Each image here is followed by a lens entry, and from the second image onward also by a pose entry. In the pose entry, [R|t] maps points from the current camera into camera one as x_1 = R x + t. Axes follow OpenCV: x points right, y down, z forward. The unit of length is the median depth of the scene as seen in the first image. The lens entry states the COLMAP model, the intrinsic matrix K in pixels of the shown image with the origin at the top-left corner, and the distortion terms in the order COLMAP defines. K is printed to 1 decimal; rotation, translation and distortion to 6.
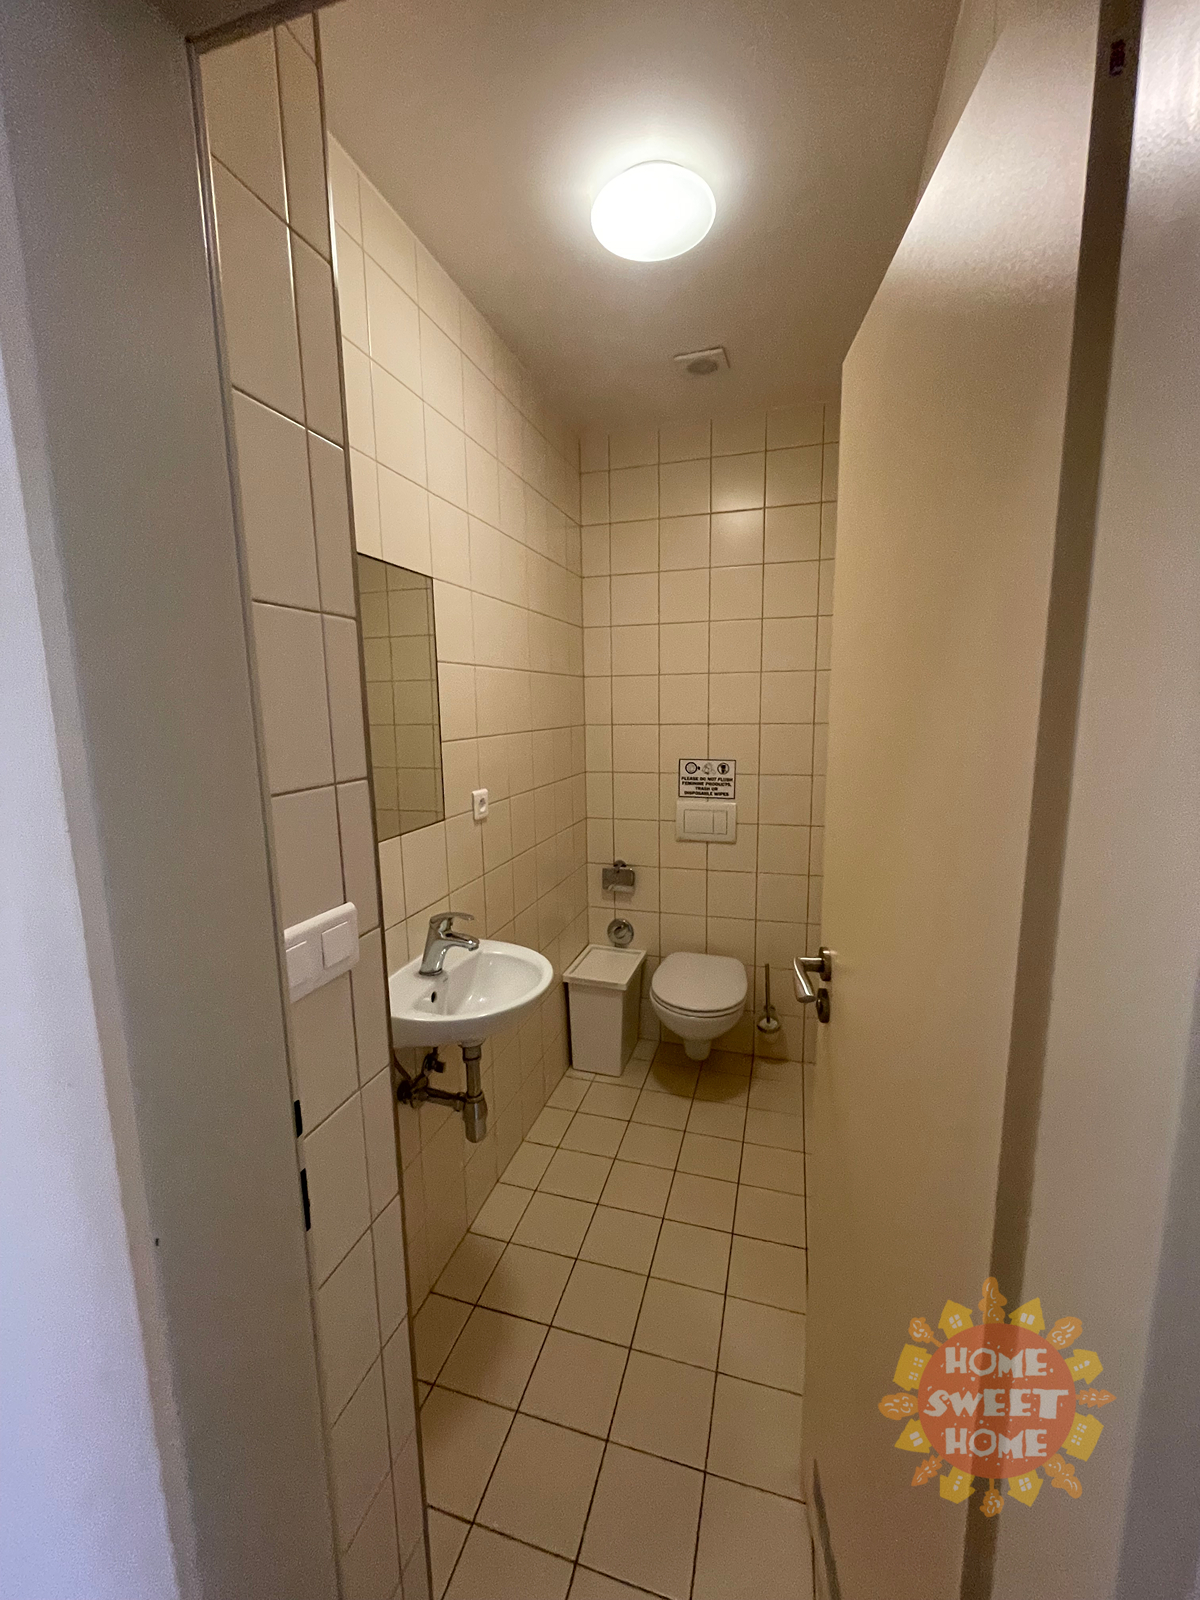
lens RADIAL K [[644.2, 0, 600.0], [0, 644.2, 800.0], [0, 0, 1]] dist [-0.003201, -0.000783]
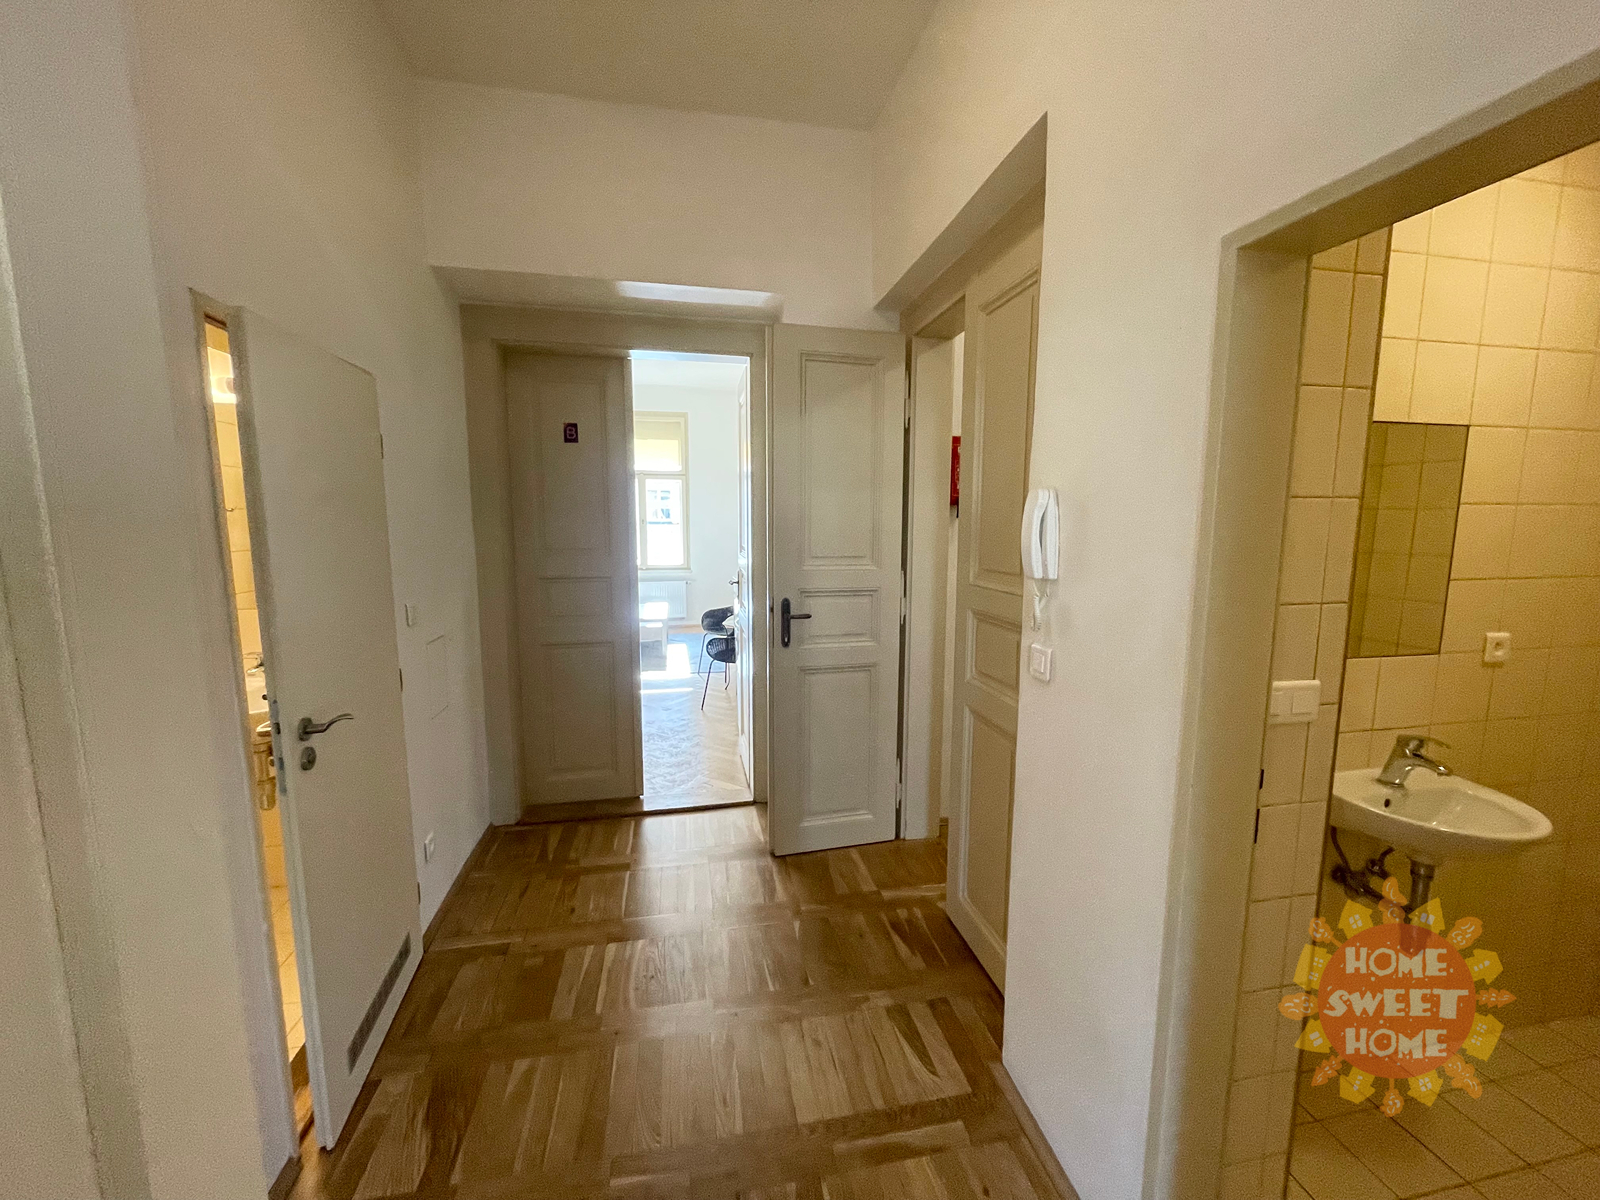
lens RADIAL K [[644.2, 0, 803.3], [0, 644.2, 599.0], [0, 0, 1]] dist [-0.003201, -0.000783]
pose [[0.468158, 0.132288, -0.873686, 0.196132], [-0.134273, 0.987899, 0.077633, 0.000297], [0.873383, 0.080968, 0.480256, -0.462811]]
